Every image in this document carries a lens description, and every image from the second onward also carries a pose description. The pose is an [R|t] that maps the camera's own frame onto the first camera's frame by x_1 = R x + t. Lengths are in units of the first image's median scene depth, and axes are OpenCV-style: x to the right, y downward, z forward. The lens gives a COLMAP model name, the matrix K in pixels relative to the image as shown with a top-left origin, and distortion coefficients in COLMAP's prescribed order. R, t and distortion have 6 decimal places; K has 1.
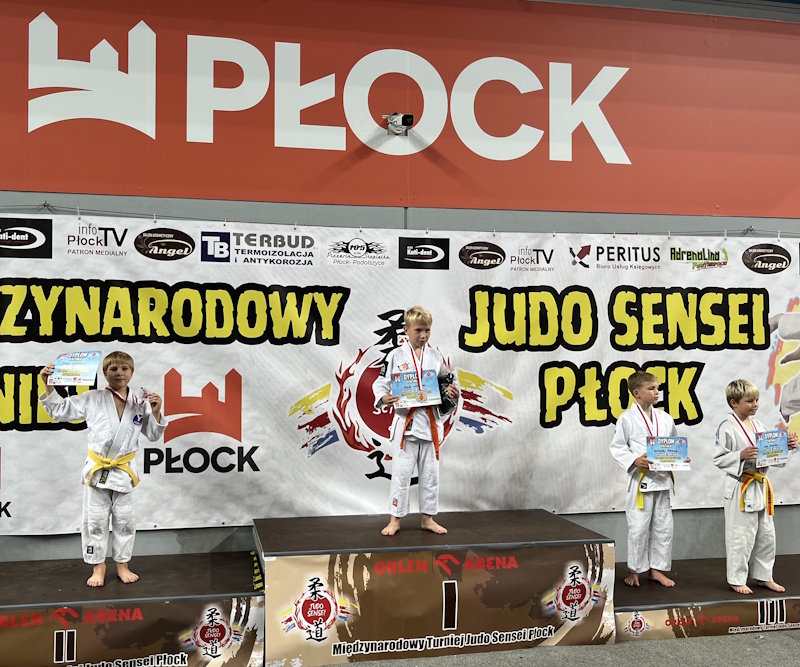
lens RADIAL K [[810.8, 0, 355.9], [0, 810.8, 337.8], [0, 0, 1]] dist [0.107822, -0.235179]
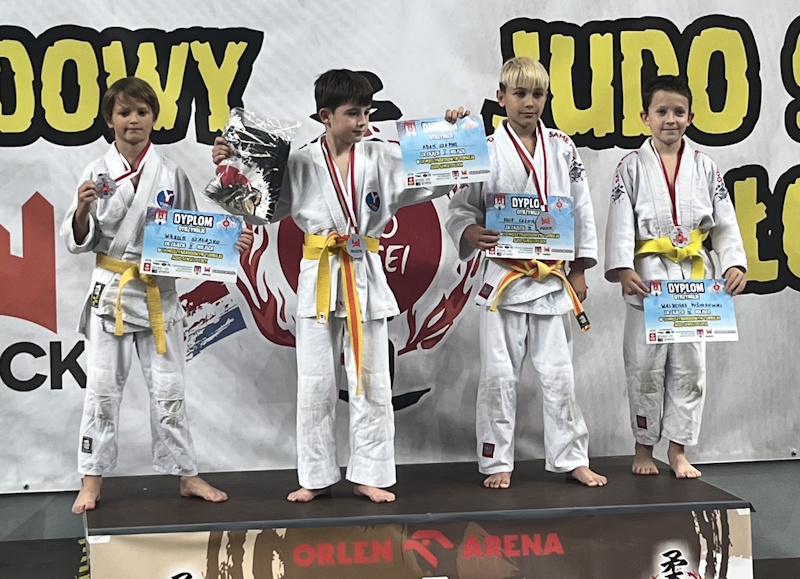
lens RADIAL K [[1904.5, 0, 347.6], [0, 1904.5, 226.1], [0, 0, 1]] dist [0.145727, -0.385619]
pose [[0.999346, -0.016175, -0.032339, 0.083938], [0.018034, 0.998151, 0.058053, -0.007644], [0.031340, -0.058599, 0.997790, -0.205699]]
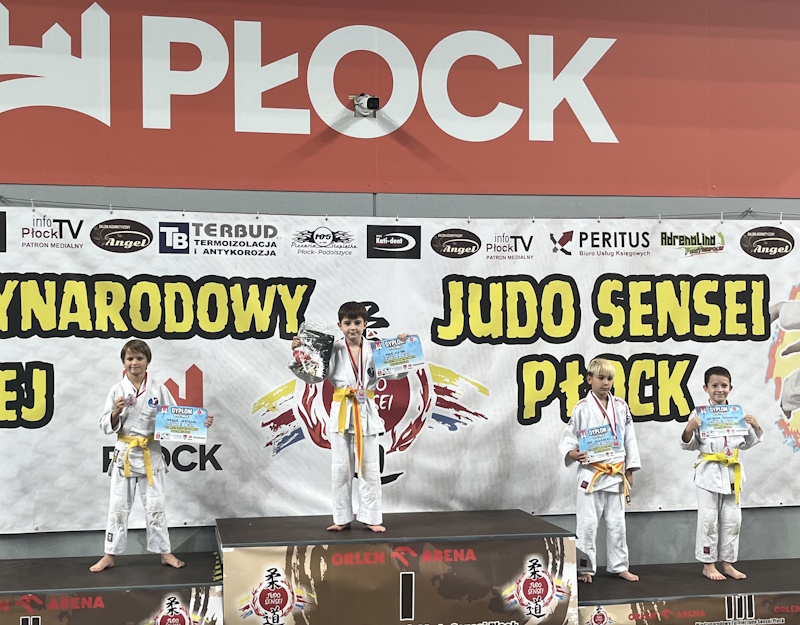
lens RADIAL K [[1076.5, 0, 358.8], [0, 1076.5, 352.2], [0, 0, 1]] dist [0.163523, -0.549105]
pose [[0.999822, -0.006205, -0.017832, 0.066435], [0.006630, 0.999693, 0.023886, -0.005720], [0.017679, -0.023999, 0.999556, -0.272744]]
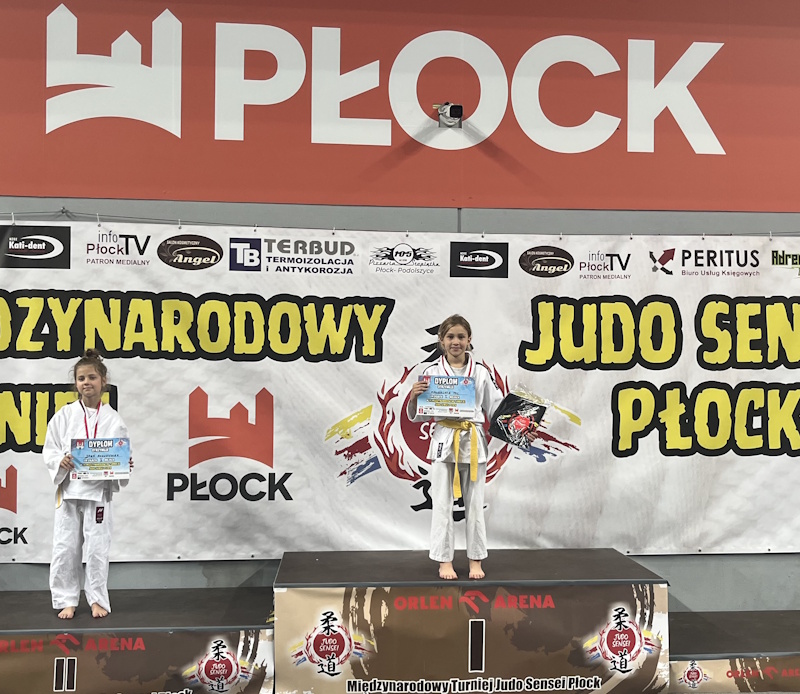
lens RADIAL K [[1002.8, 0, 432.2], [0, 1002.8, 365.2], [0, 0, 1]] dist [0.128792, -0.350439]
pose [[0.995723, 0.002933, -0.092345, 0.138577], [-0.001952, 0.999941, 0.010712, -0.000062], [0.092371, -0.010486, 0.995669, -0.106732]]
